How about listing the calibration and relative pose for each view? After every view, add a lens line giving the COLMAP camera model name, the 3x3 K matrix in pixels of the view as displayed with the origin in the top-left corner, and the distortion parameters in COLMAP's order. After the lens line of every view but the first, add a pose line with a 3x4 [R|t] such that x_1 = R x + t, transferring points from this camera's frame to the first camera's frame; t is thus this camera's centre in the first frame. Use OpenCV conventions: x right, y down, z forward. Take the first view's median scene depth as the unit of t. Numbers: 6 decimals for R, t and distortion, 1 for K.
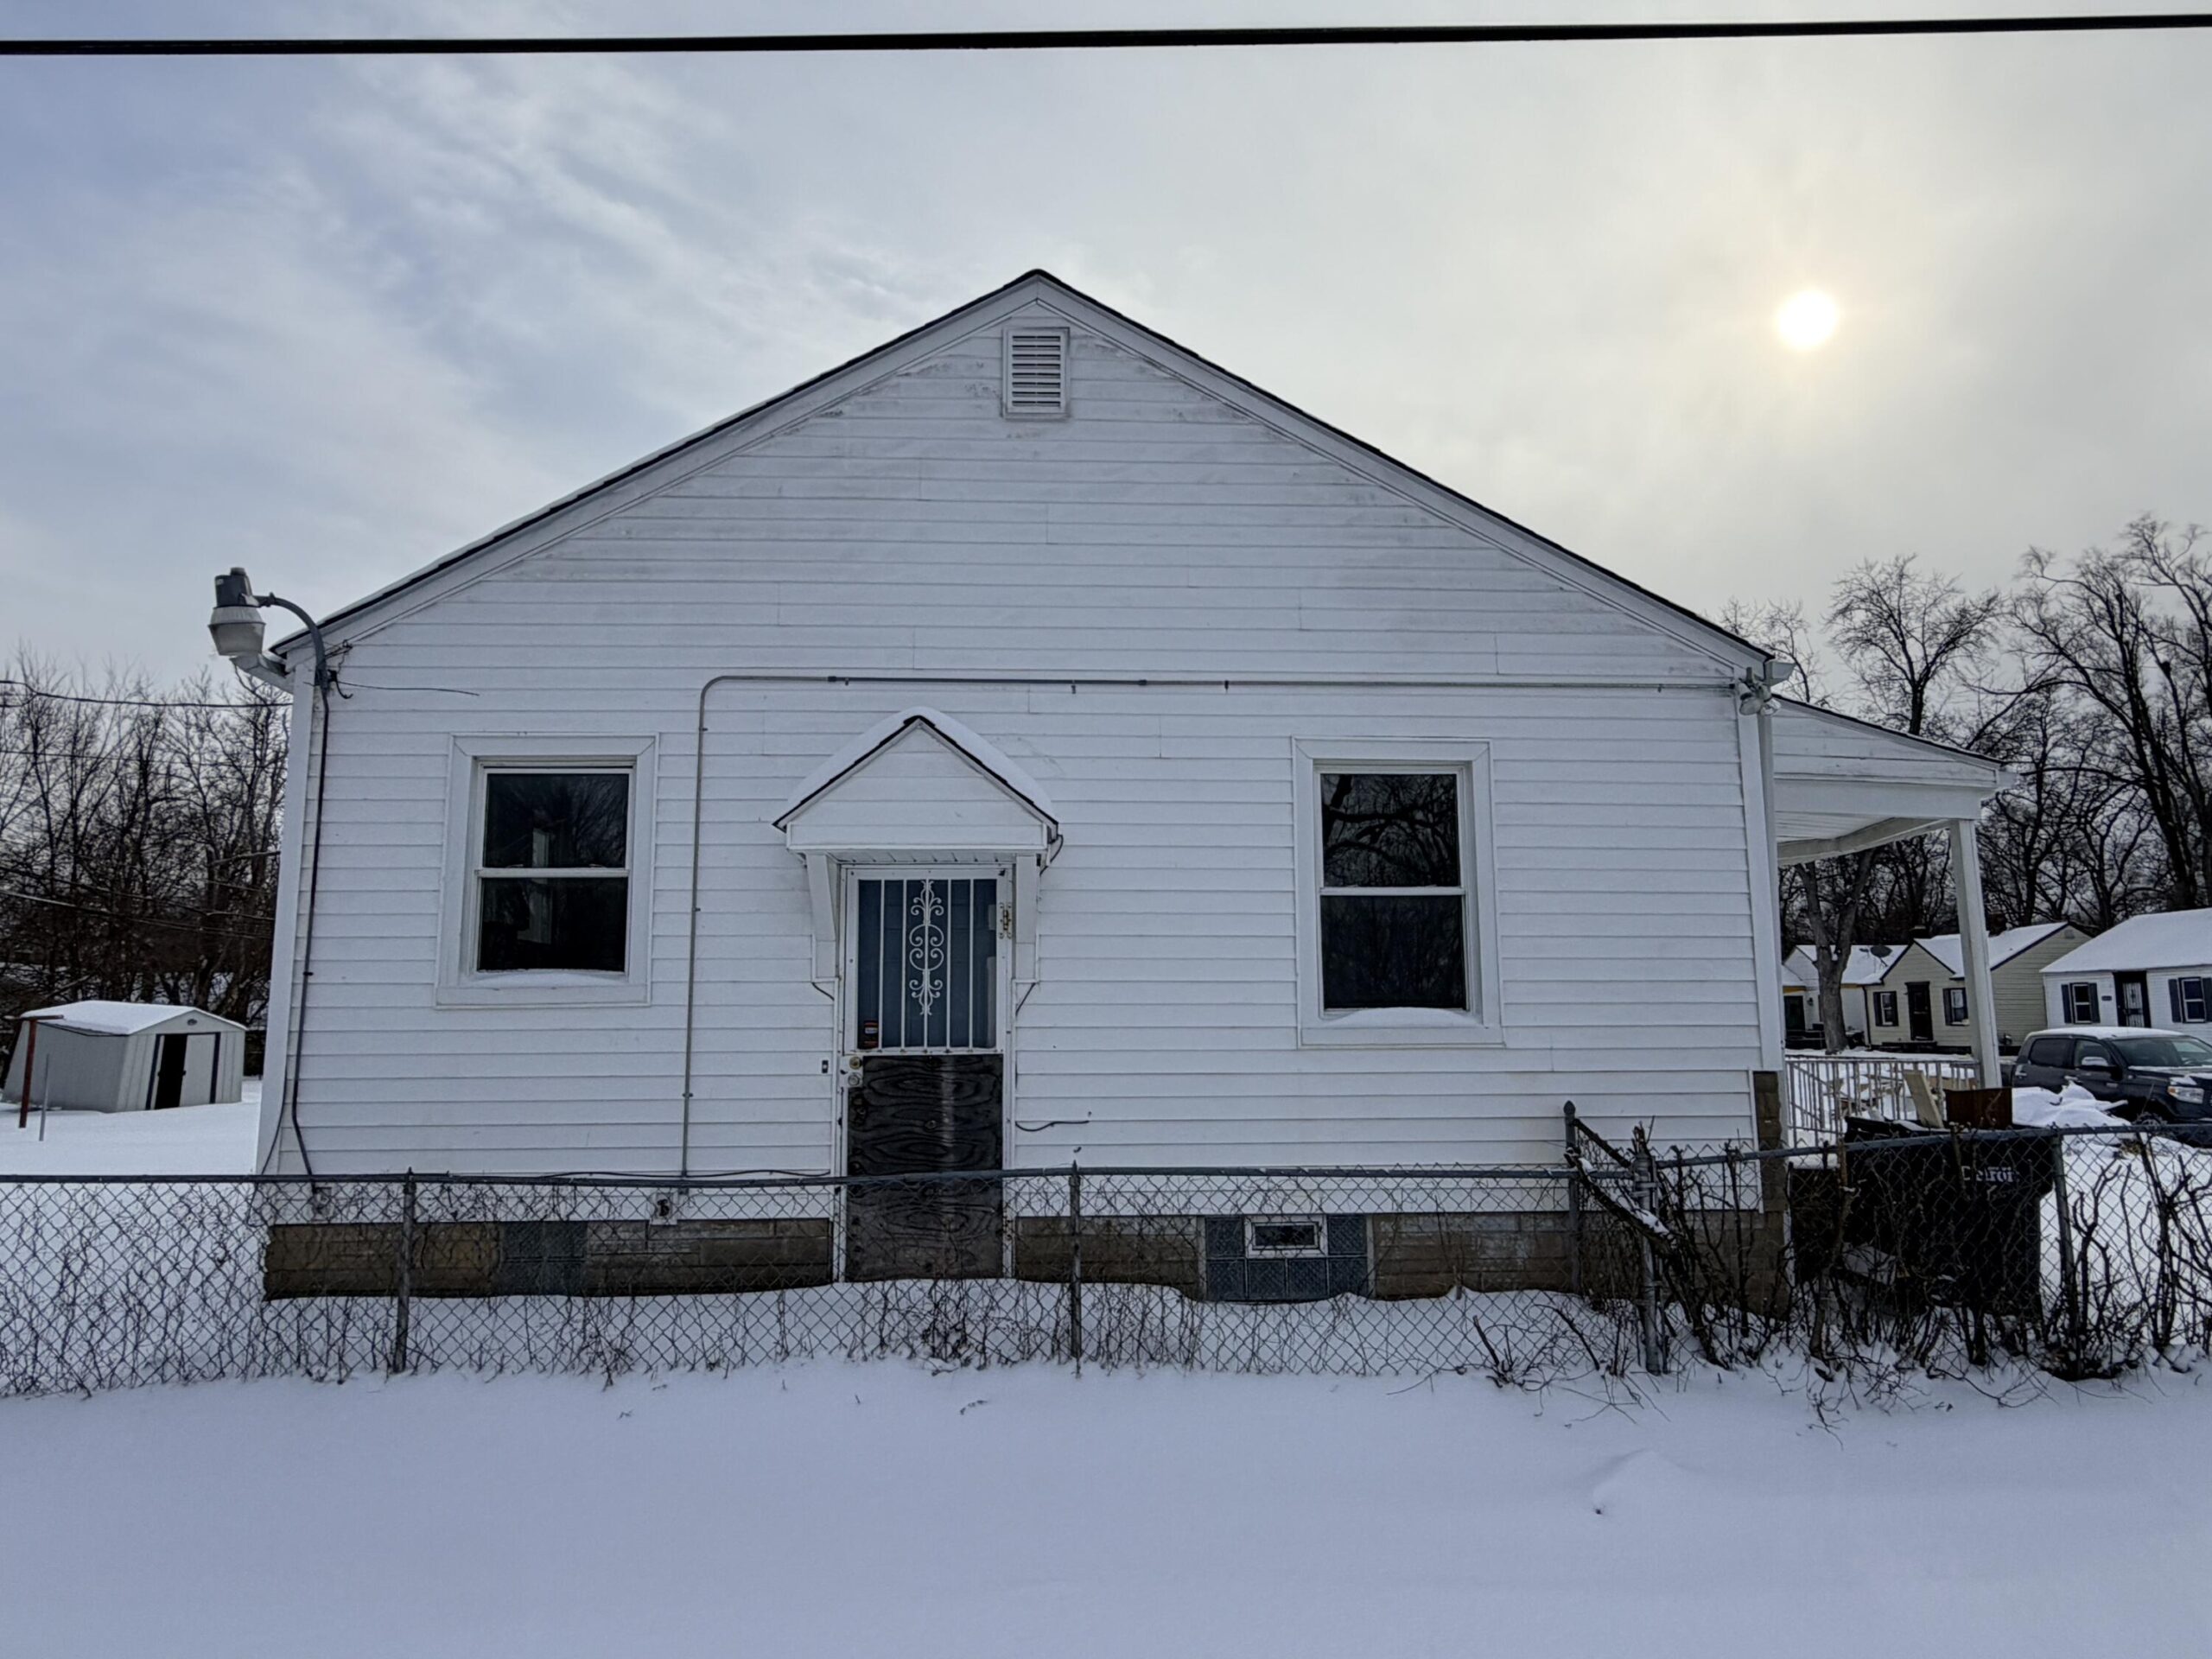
lens RADIAL K [[1531.2, 0, 1106.0], [0, 1531.2, 829.5], [0, 0, 1]] dist [0.004989, 0.002201]
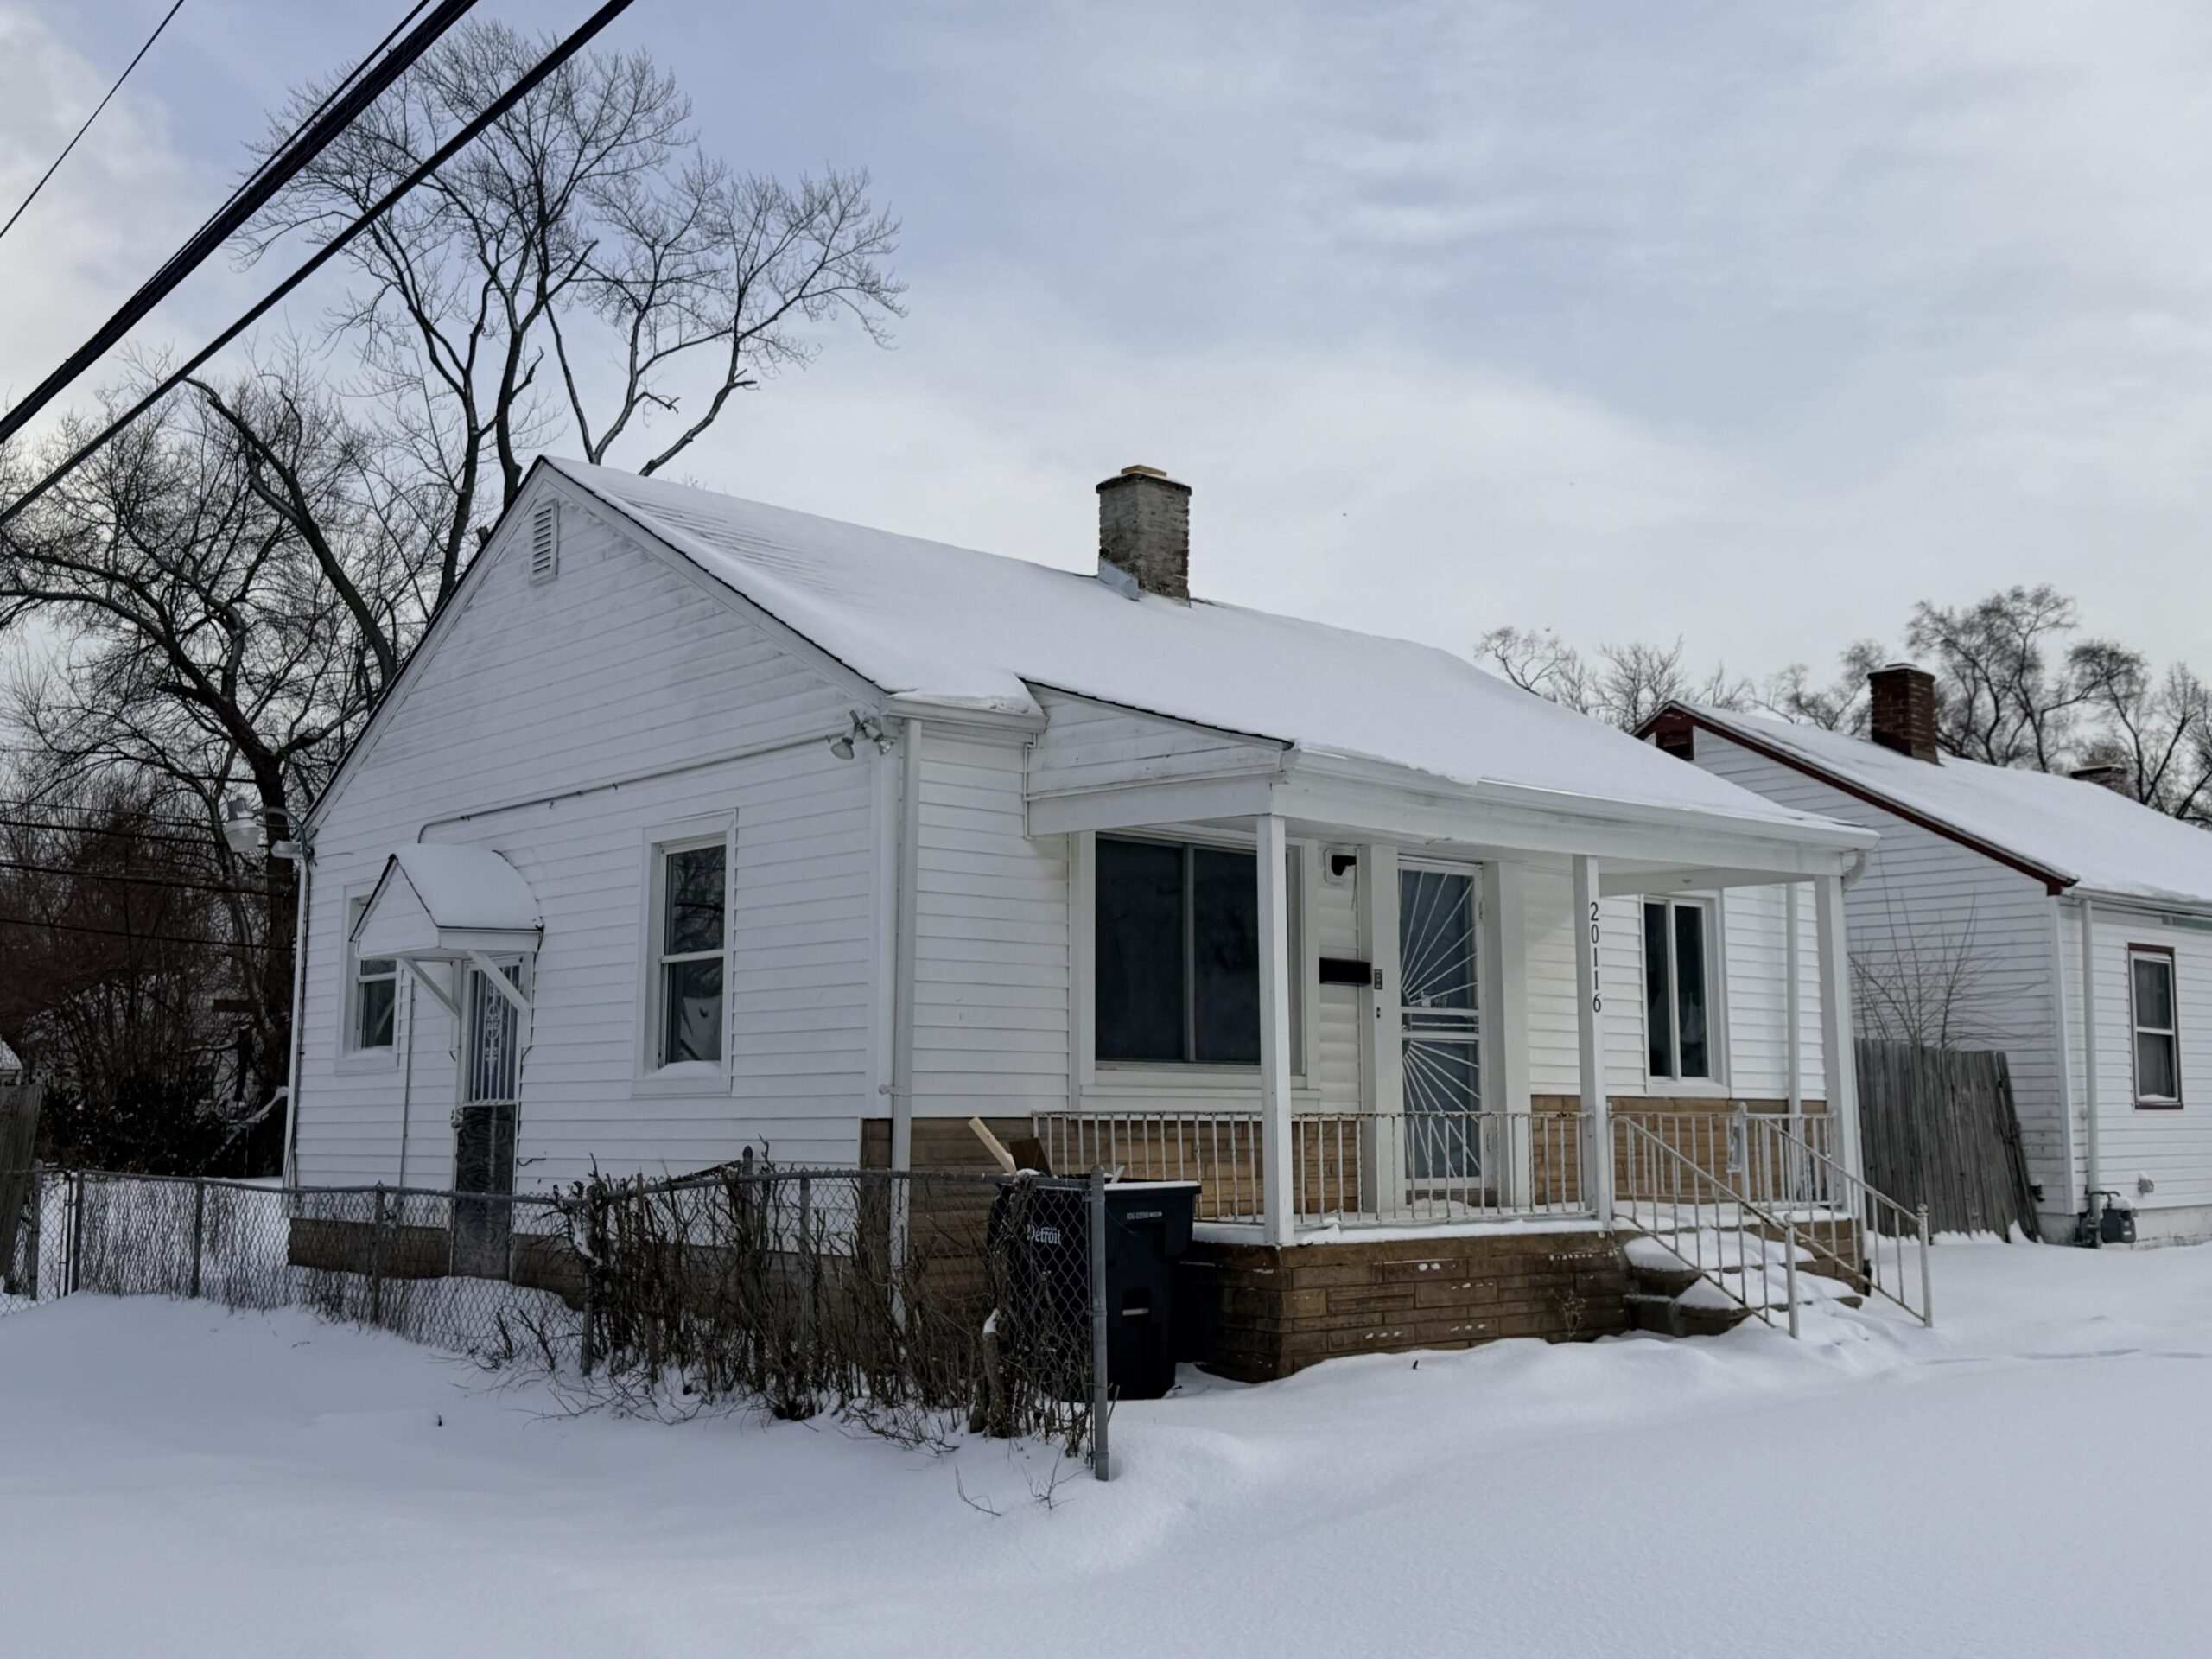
lens RADIAL K [[2255.9, 0, 1106.0], [0, 2255.9, 829.5], [0, 0, 1]] dist [0.000954, 0.000372]
pose [[0.639431, -0.098093, -0.762565, 1.637577], [0.115741, 0.992806, -0.030658, 0.033837], [0.760087, -0.068657, 0.646185, 0.178061]]
